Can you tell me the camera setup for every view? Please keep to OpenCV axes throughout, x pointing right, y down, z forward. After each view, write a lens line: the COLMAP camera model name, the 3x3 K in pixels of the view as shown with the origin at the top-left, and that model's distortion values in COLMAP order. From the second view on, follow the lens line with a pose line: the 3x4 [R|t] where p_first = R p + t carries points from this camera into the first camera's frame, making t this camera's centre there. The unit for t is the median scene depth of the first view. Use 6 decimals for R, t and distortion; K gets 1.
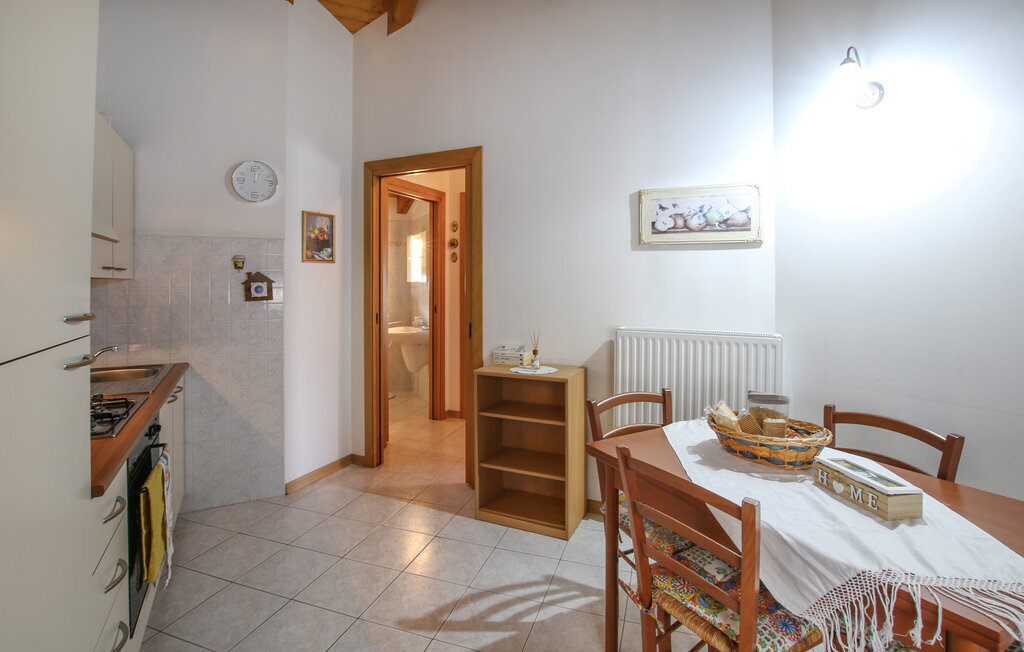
lens RADIAL K [[493.3, 0, 502.5], [0, 493.3, 289.3], [0, 0, 1]] dist [-0.036696, 0.006155]
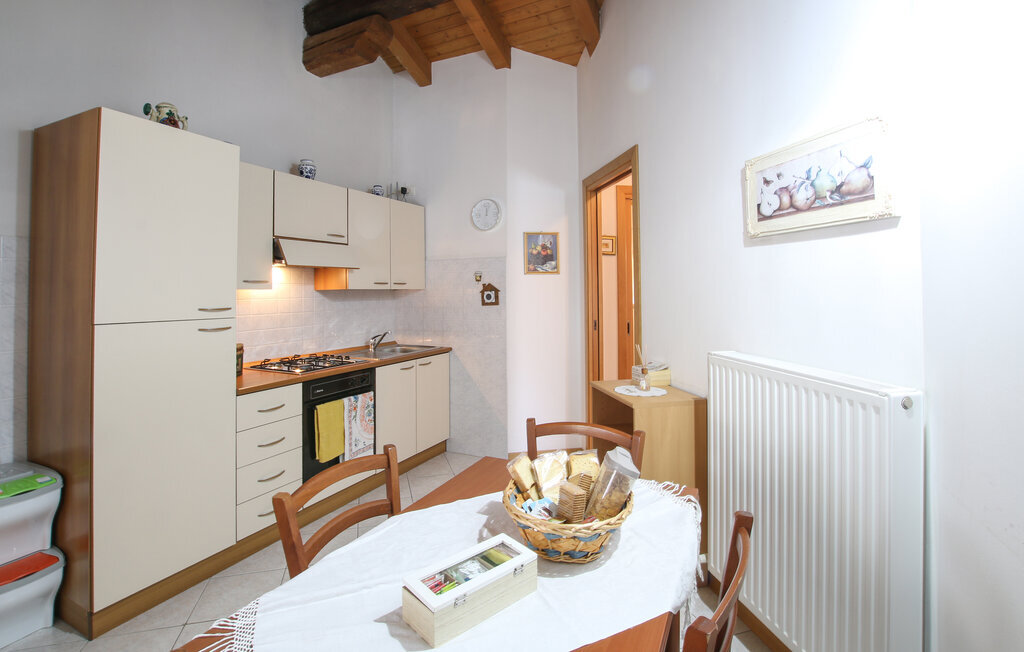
lens RADIAL K [[493.3, 0, 509.9], [0, 493.3, 289.2], [0, 0, 1]] dist [-0.036696, 0.006155]
pose [[0.574664, -0.005456, -0.818371, 0.665298], [-0.004151, 0.999945, -0.009581, -0.008272], [0.818379, 0.008903, 0.574610, 0.312477]]
